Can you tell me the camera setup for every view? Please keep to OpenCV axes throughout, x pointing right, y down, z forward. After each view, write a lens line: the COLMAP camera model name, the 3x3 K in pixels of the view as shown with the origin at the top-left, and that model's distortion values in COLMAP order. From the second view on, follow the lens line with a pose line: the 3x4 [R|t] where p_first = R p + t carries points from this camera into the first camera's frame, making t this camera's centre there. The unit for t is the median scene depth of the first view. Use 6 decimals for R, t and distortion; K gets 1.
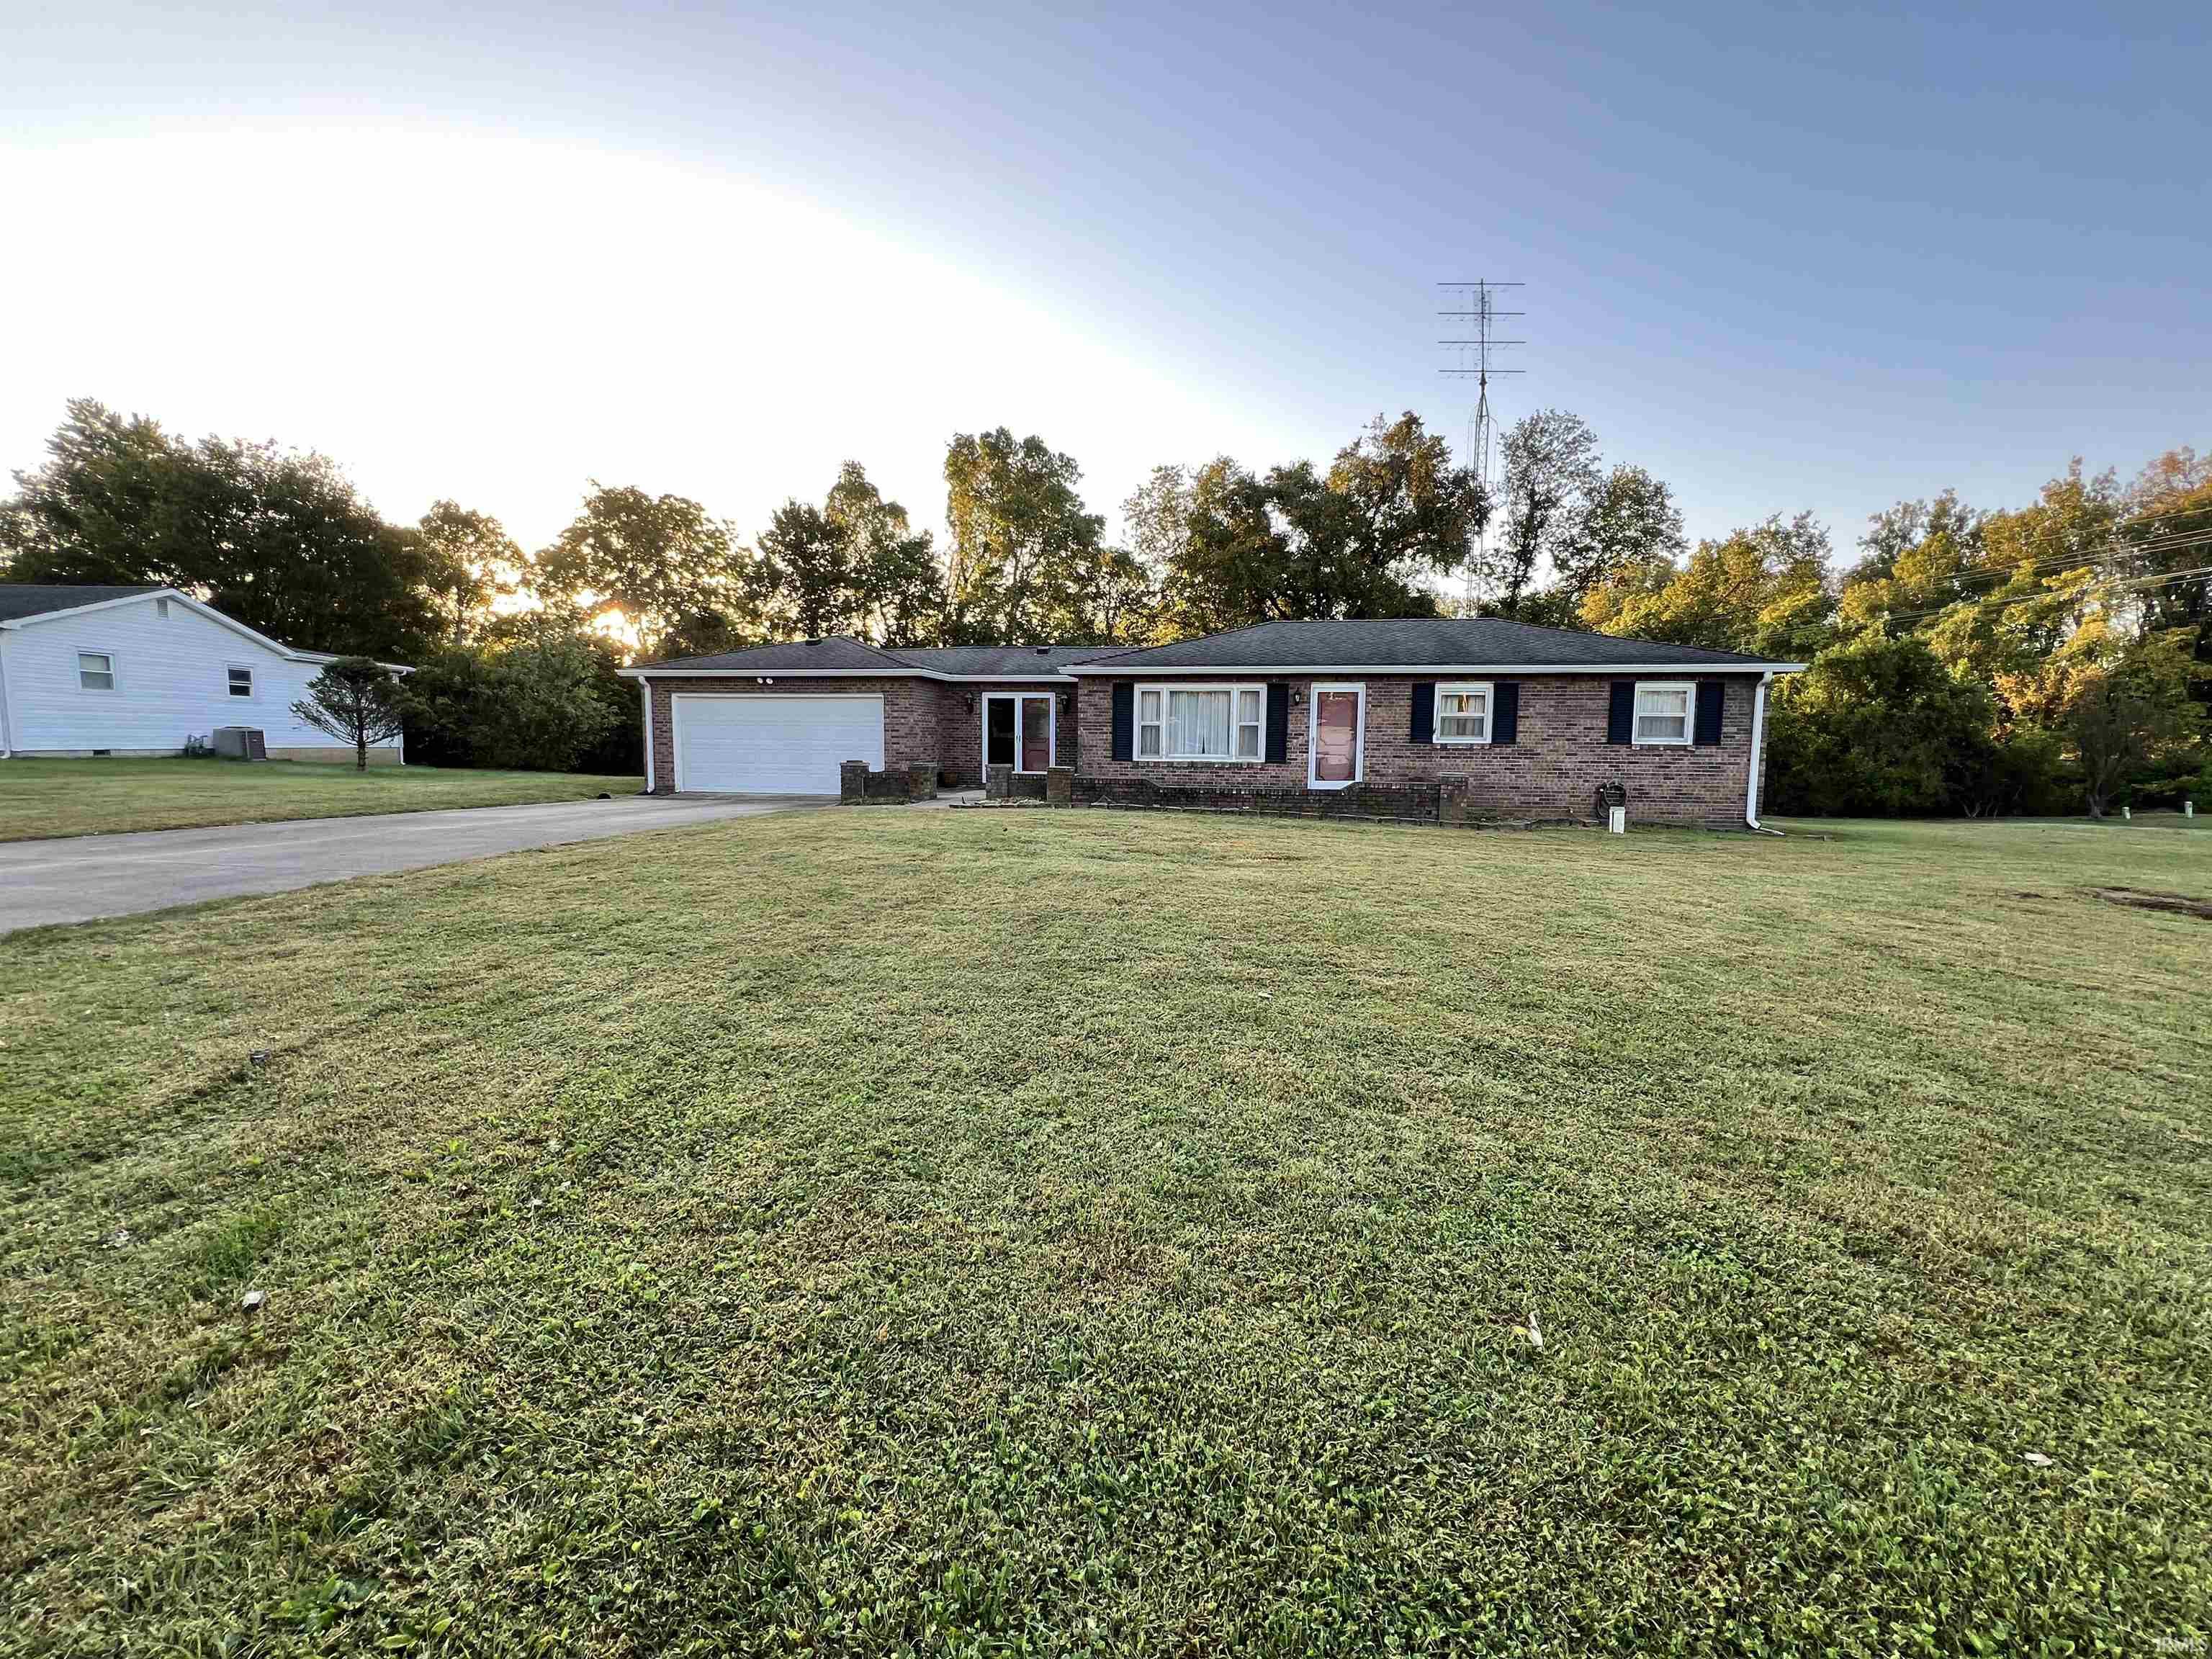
lens RADIAL K [[887.8, 0, 1107.6], [0, 887.8, 826.3], [0, 0, 1]] dist [-0.004340, -0.000160]
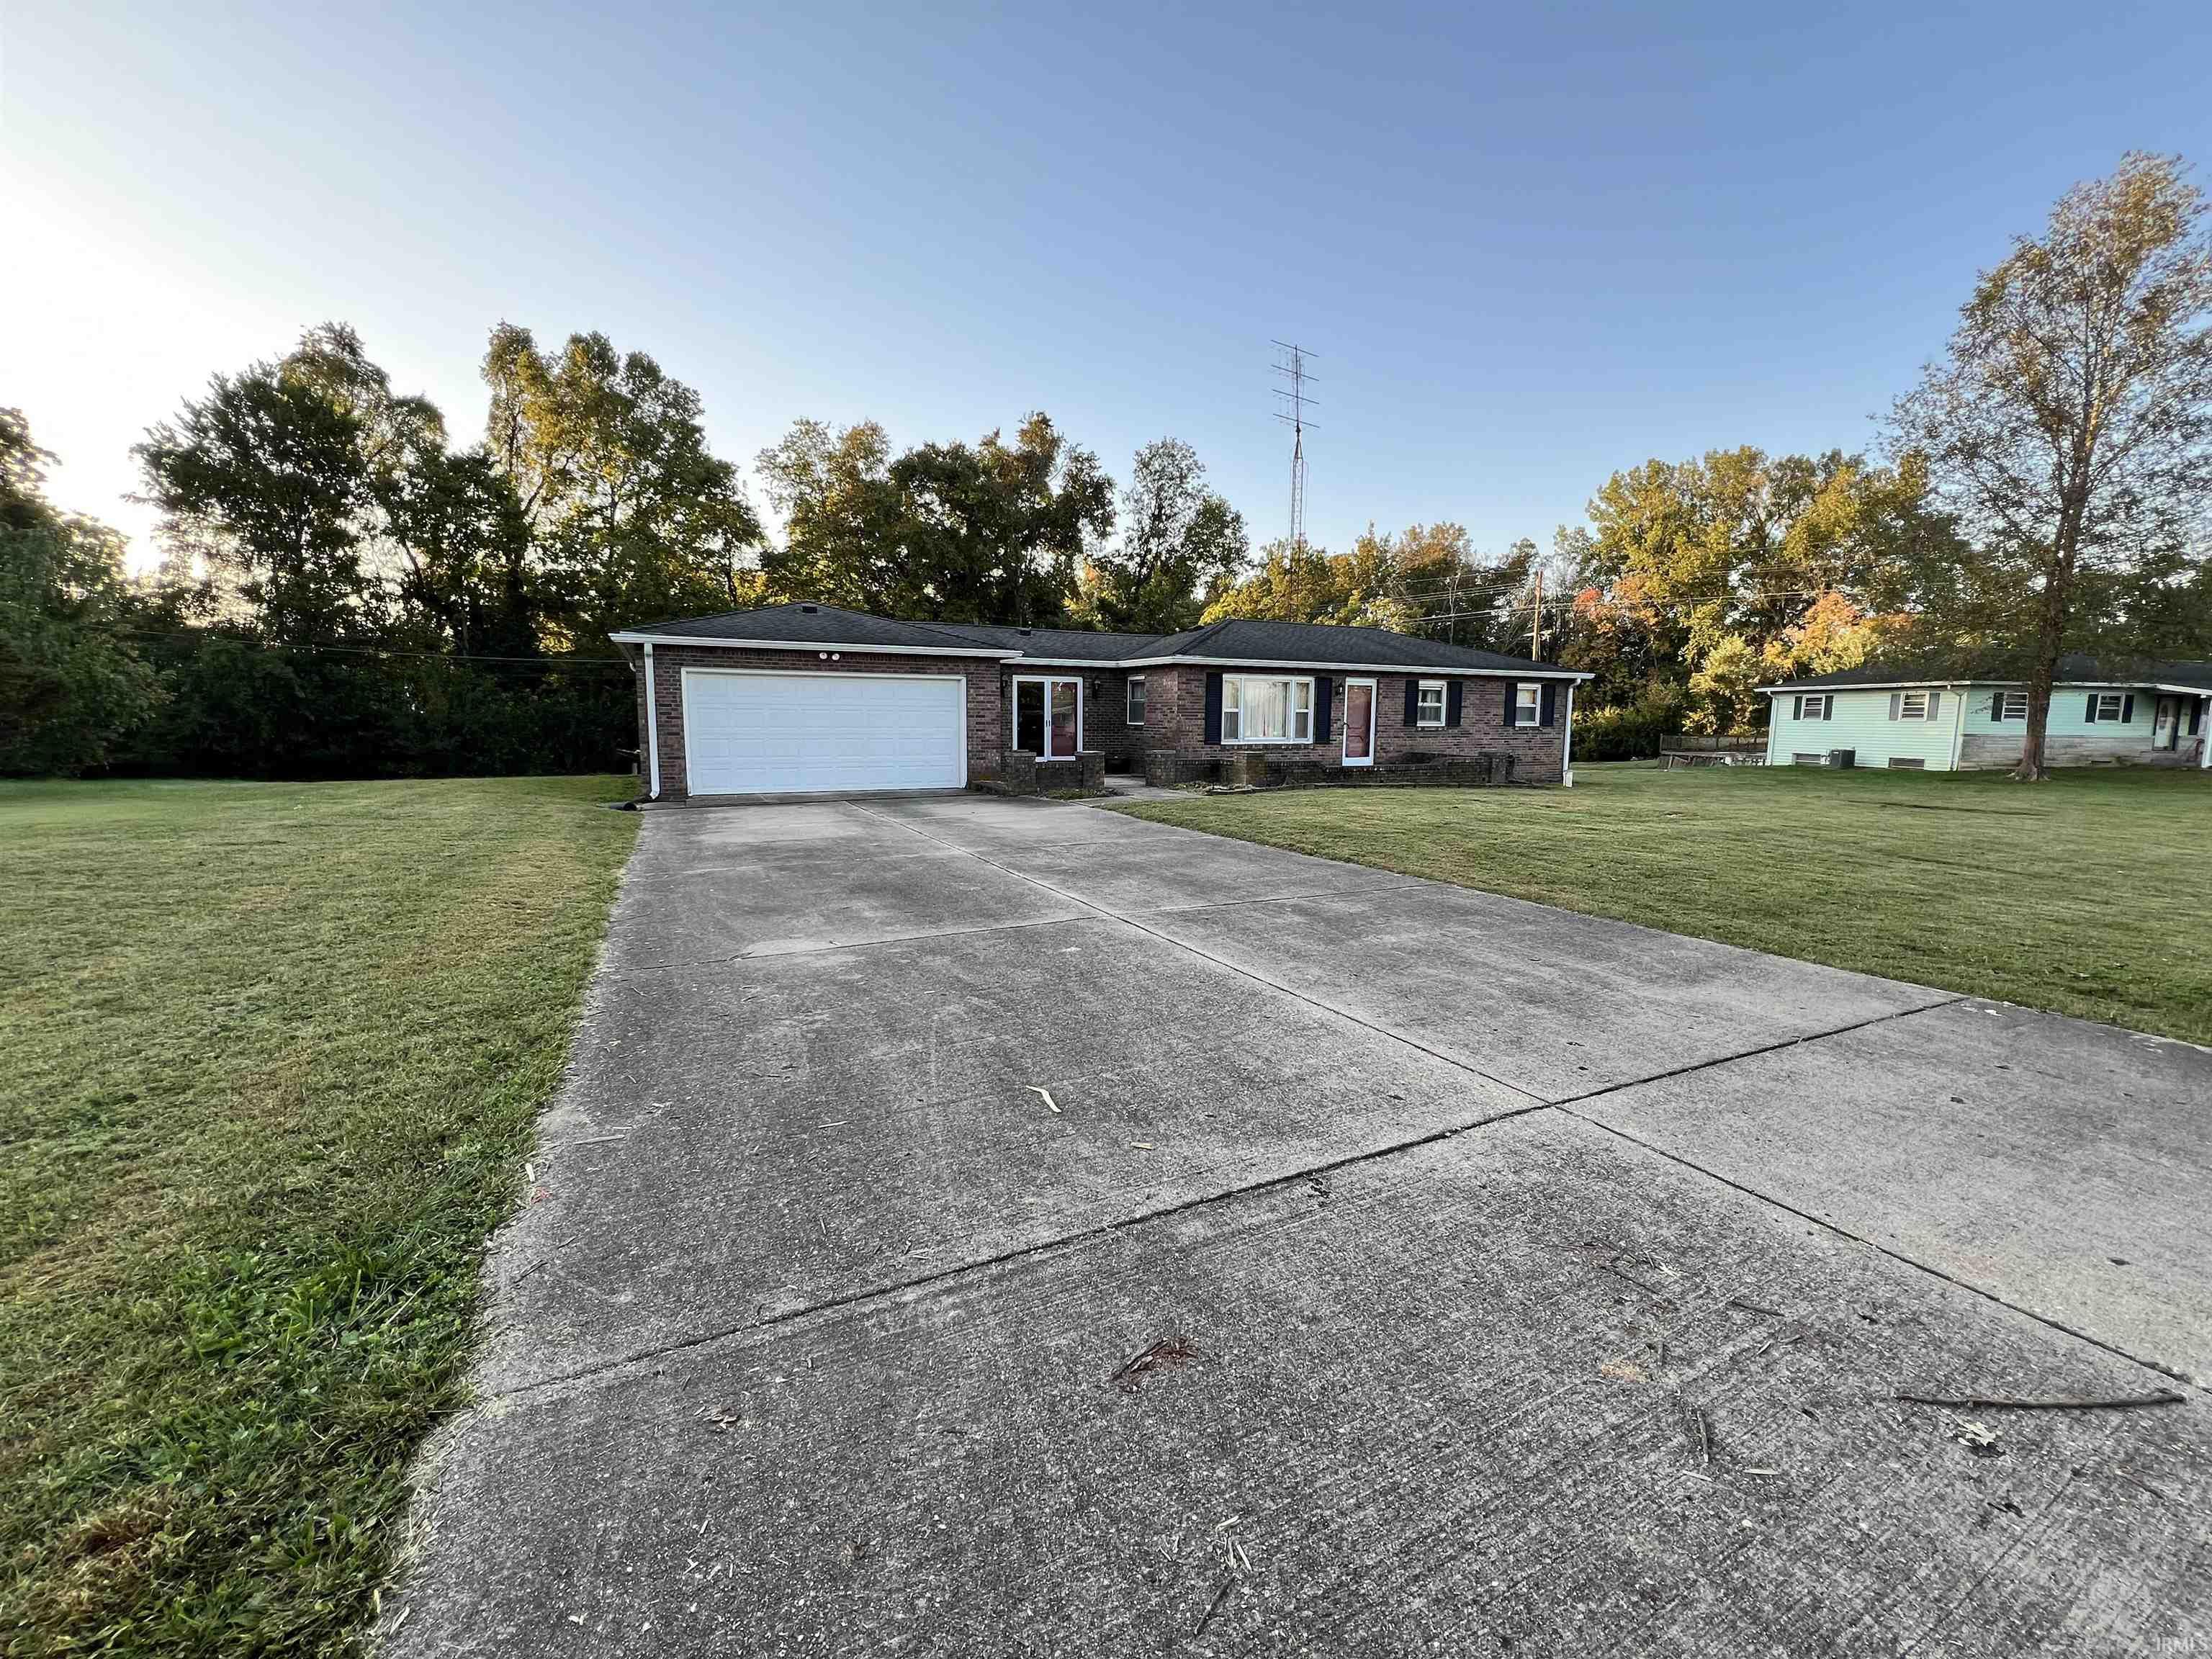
lens RADIAL K [[887.8, 0, 1107.6], [0, 887.8, 826.3], [0, 0, 1]] dist [-0.004340, -0.000160]
pose [[0.815954, -0.073348, 0.573445, -0.644246], [0.055526, 0.997276, 0.048551, -0.030321], [-0.575444, -0.007775, 0.817804, 0.164123]]
